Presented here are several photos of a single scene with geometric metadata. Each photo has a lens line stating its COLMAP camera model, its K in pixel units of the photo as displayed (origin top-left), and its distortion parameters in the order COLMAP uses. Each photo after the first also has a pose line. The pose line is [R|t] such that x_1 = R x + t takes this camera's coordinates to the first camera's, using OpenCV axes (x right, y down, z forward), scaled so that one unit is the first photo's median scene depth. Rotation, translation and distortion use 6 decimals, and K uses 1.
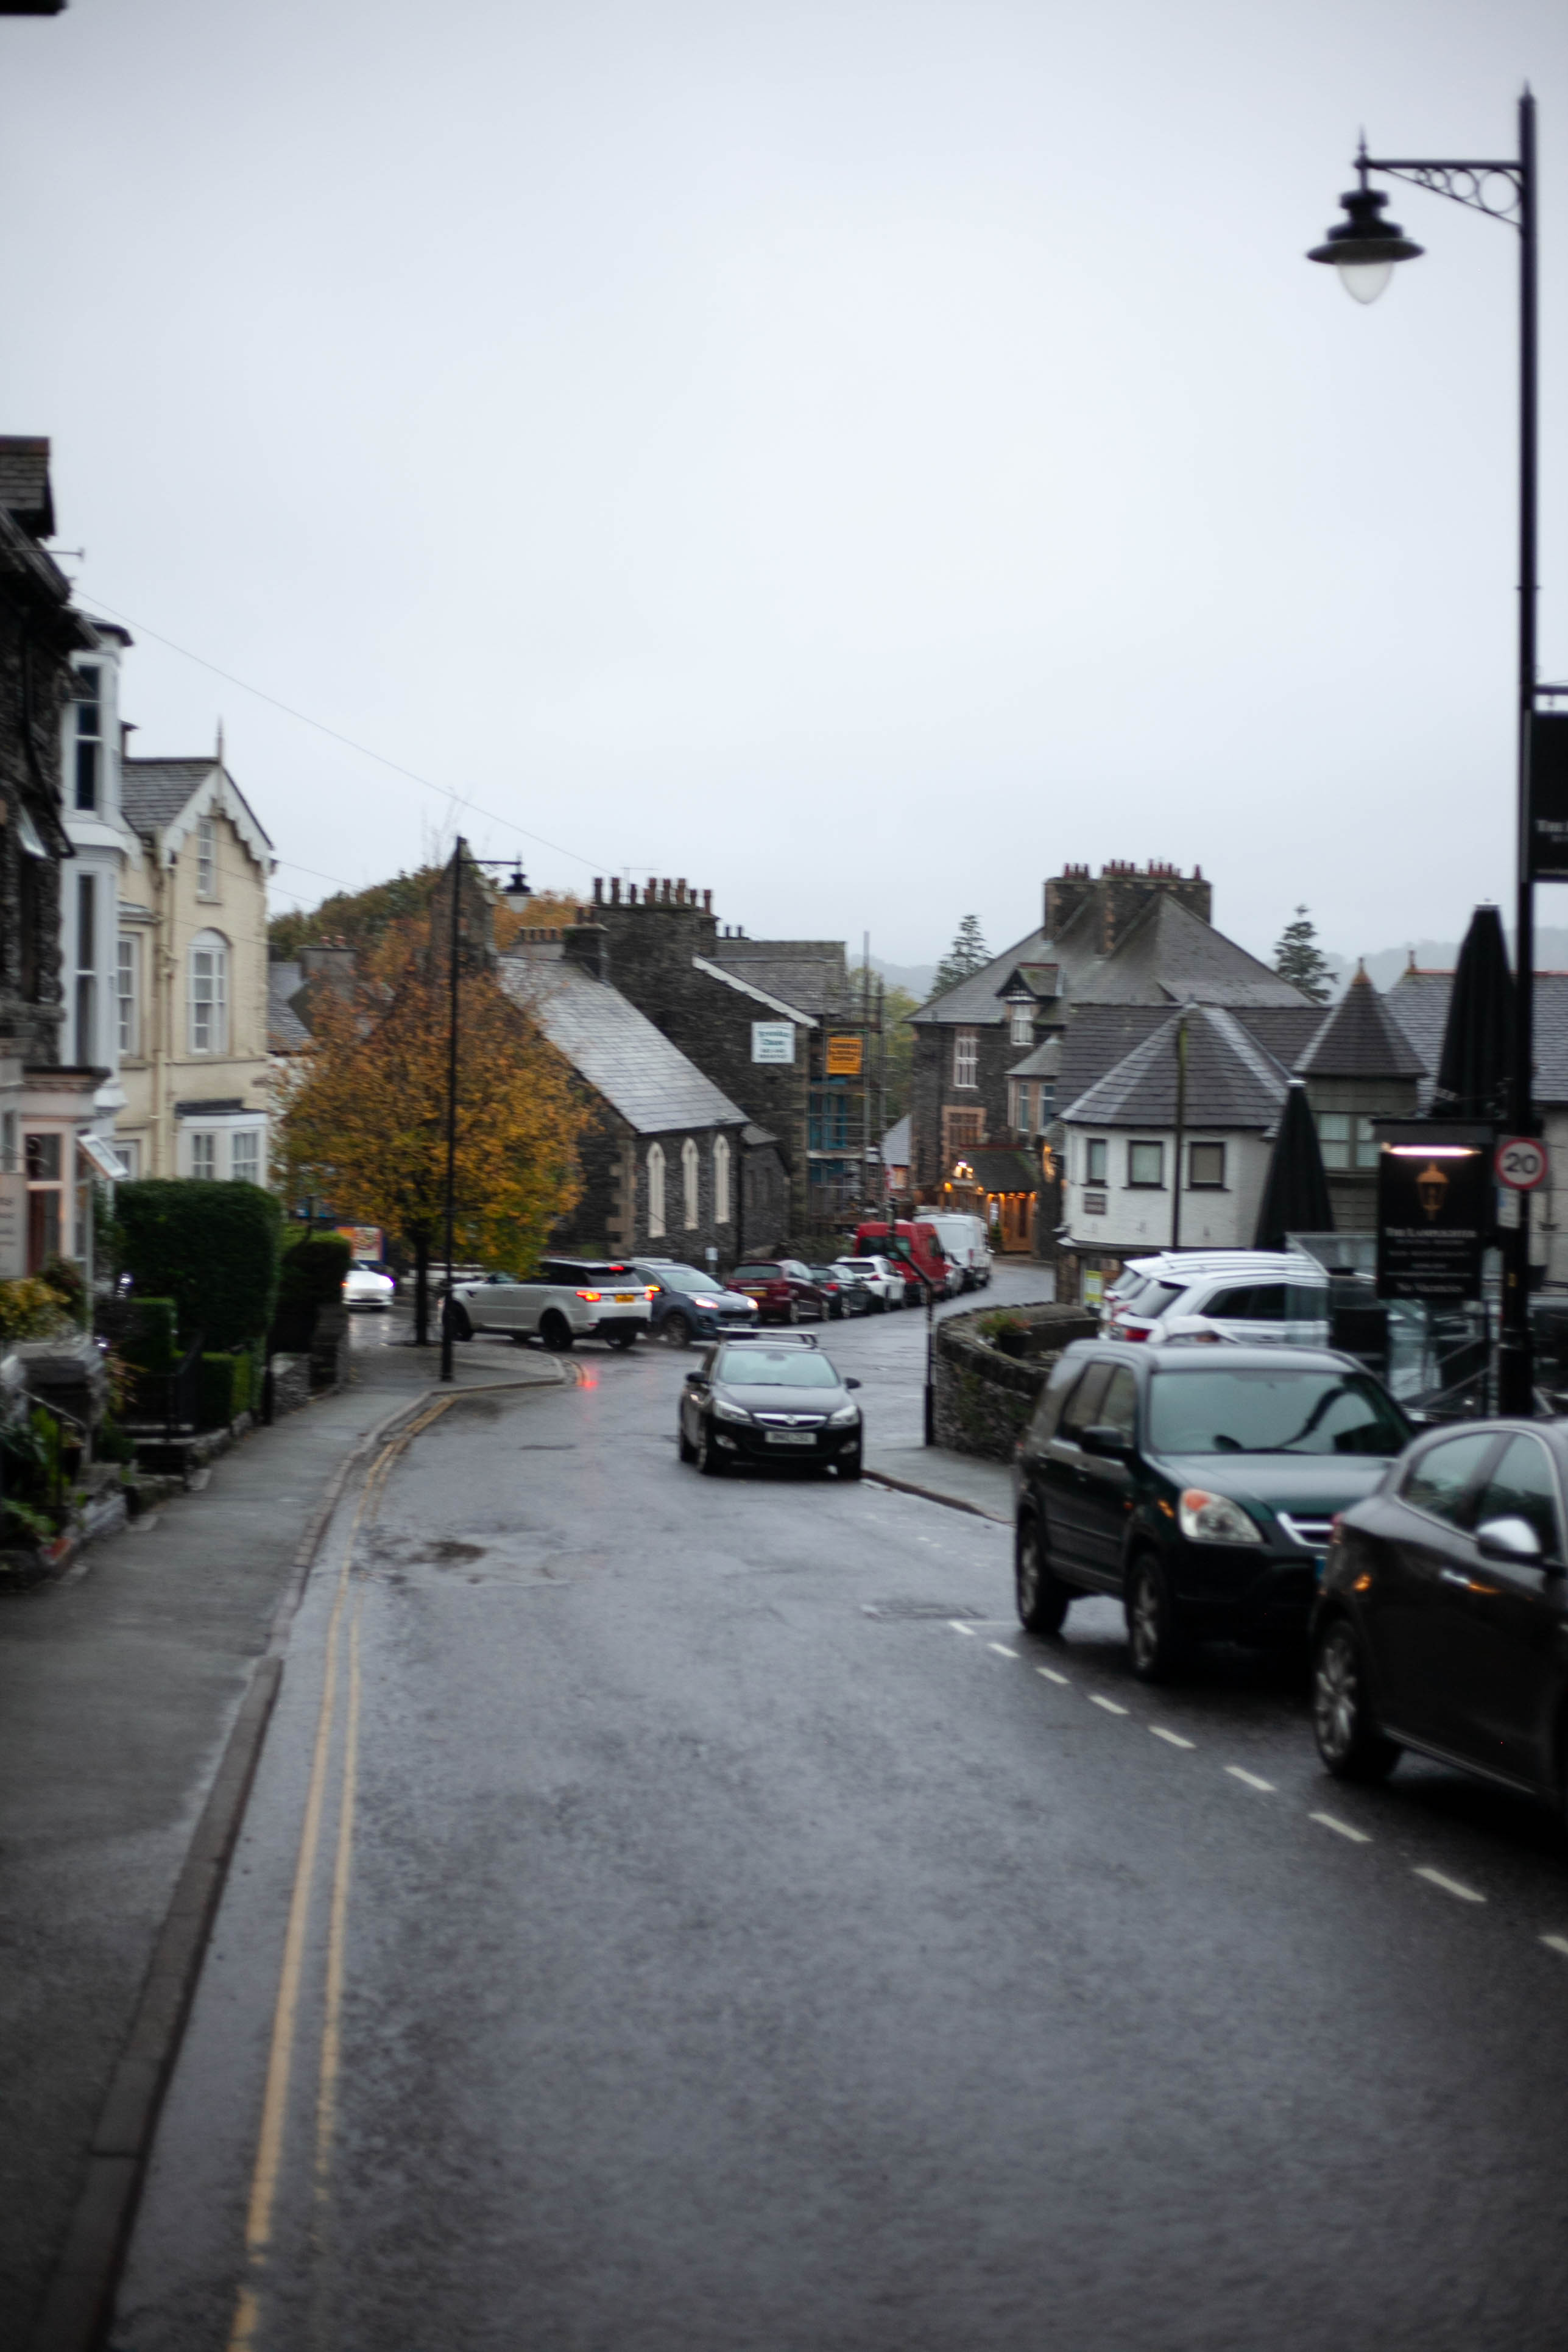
lens RADIAL K [[3459.1, 0, 787.6], [0, 3459.1, 1185.3], [0, 0, 1]] dist [-0.079283, 0.000000]
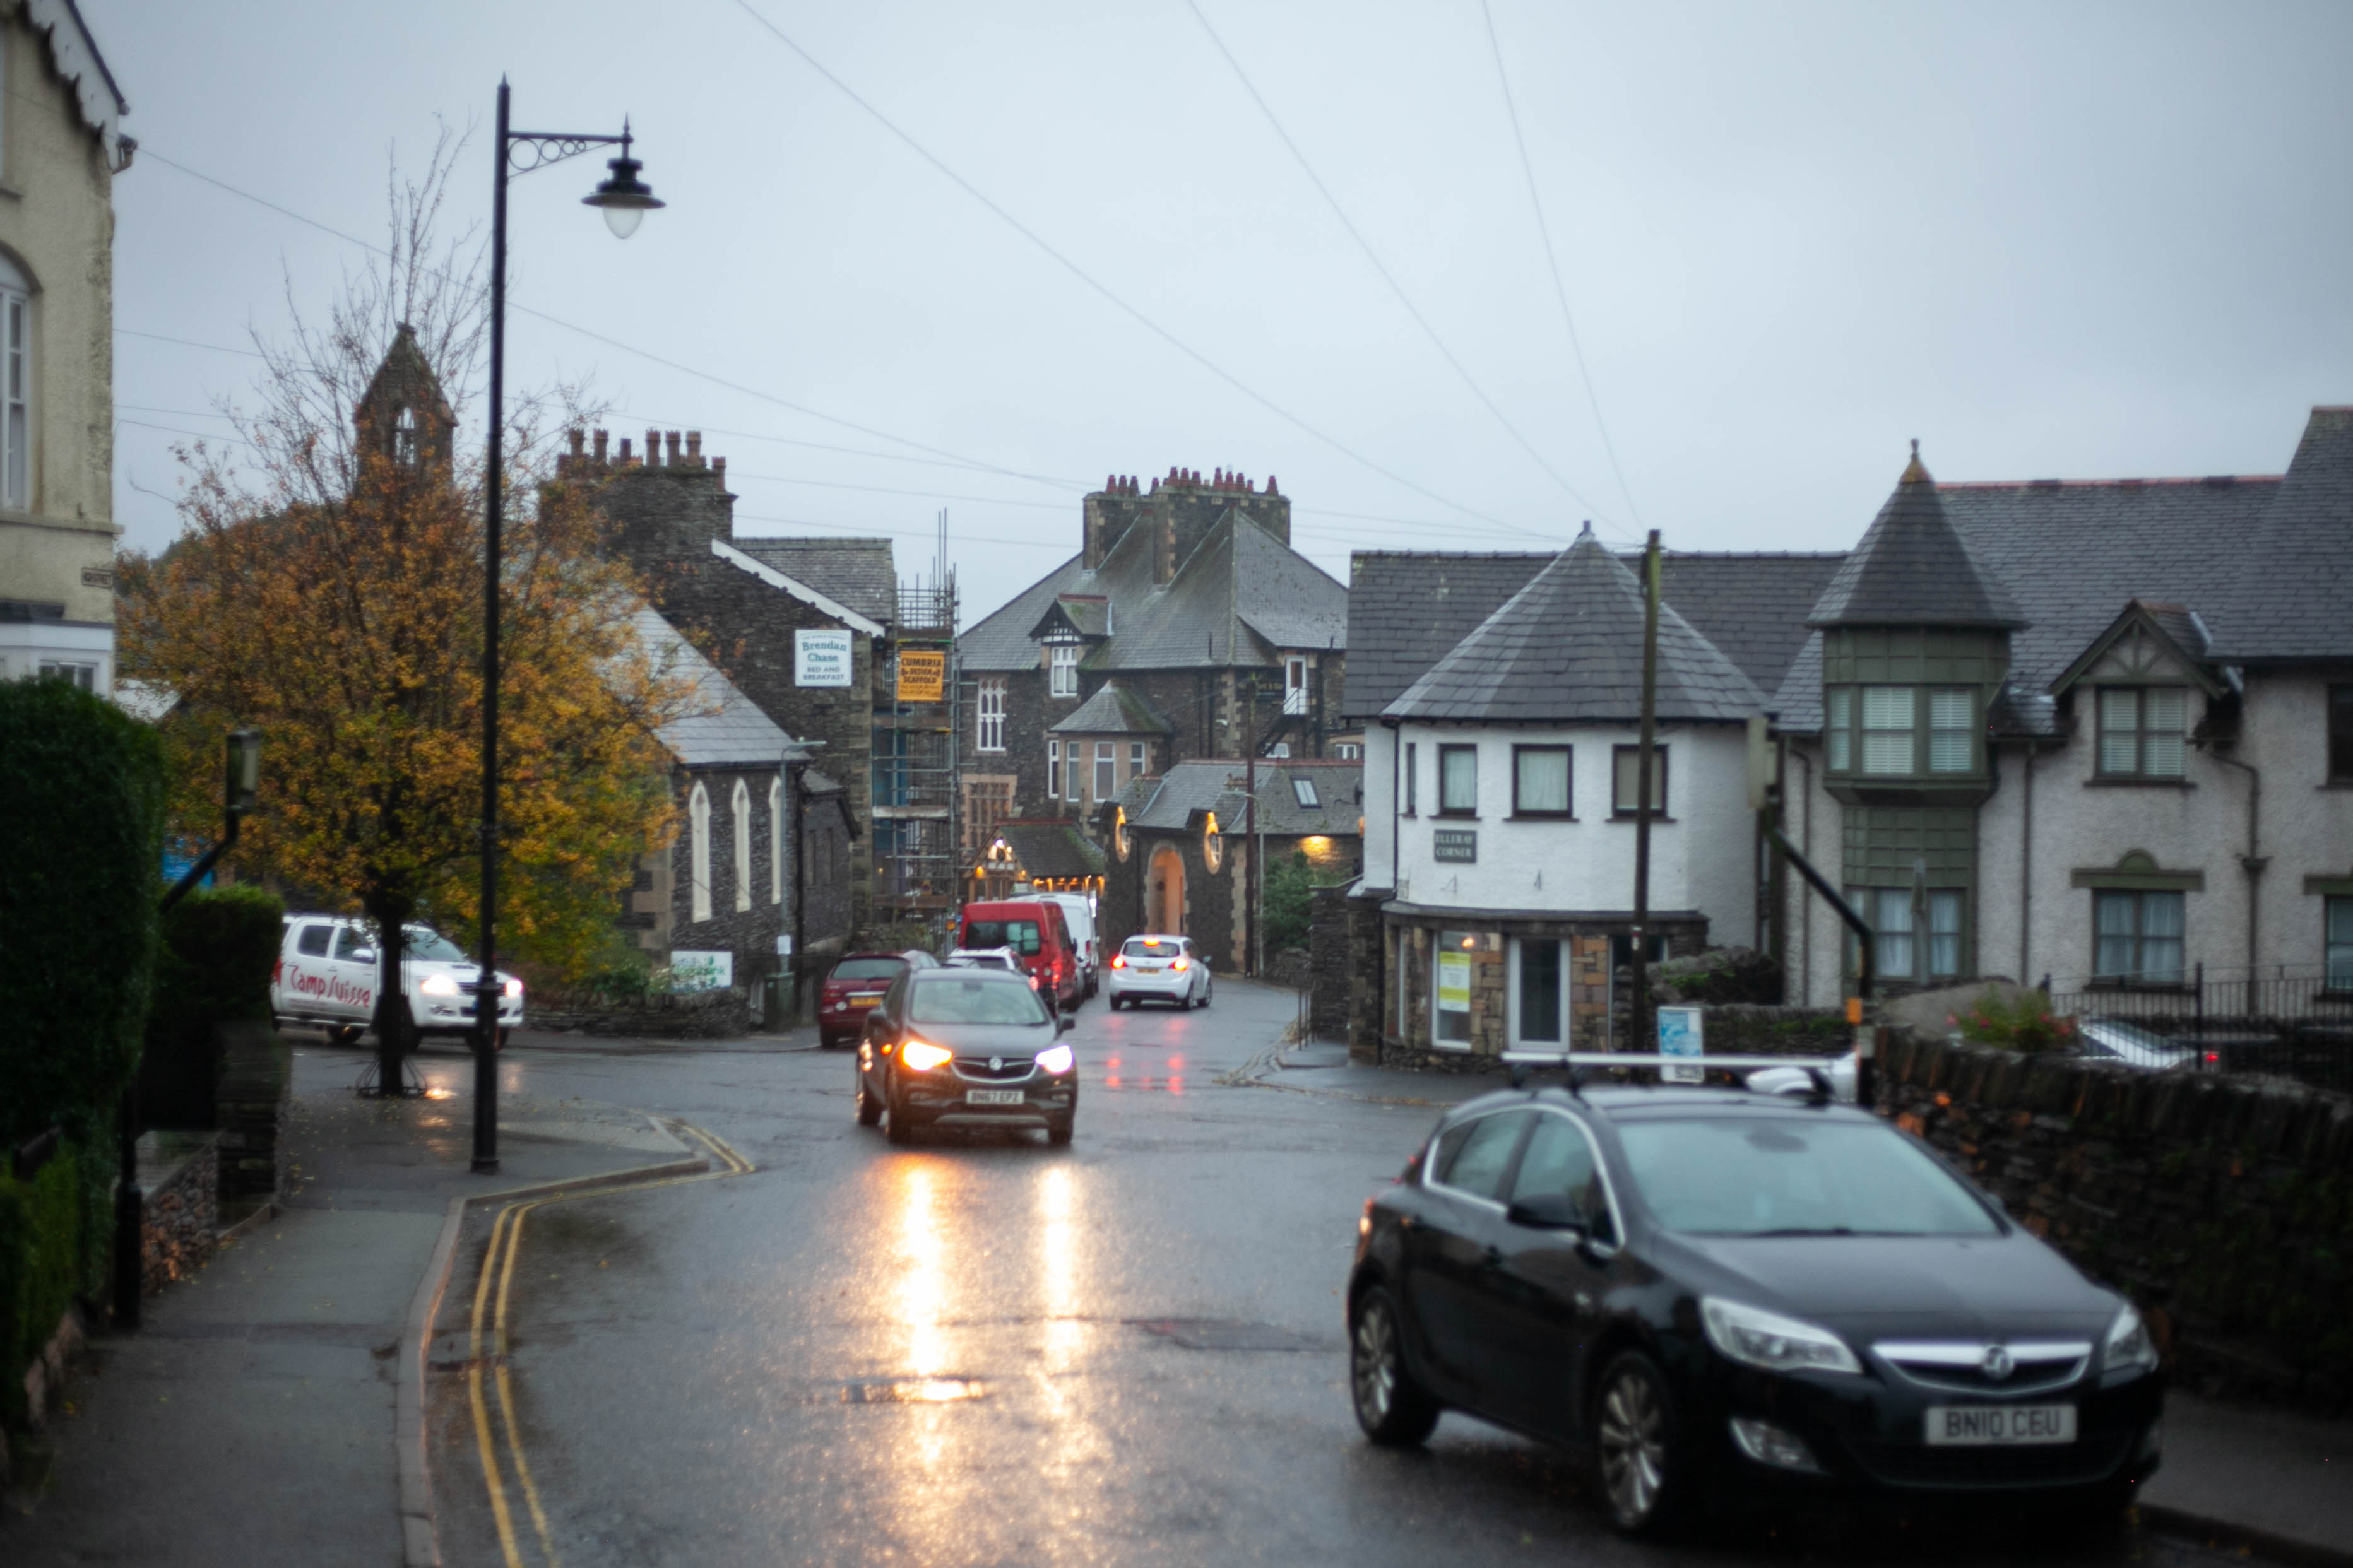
lens RADIAL K [[3460.1, 0, 1171.0], [0, 3460.1, 774.8], [0, 0, 1]] dist [-0.079283, 0.000000]
pose [[0.988240, -0.008448, 0.152680, -0.048198], [0.014213, 0.999225, -0.036703, 0.012017], [-0.152251, 0.038442, 0.987594, 0.310715]]
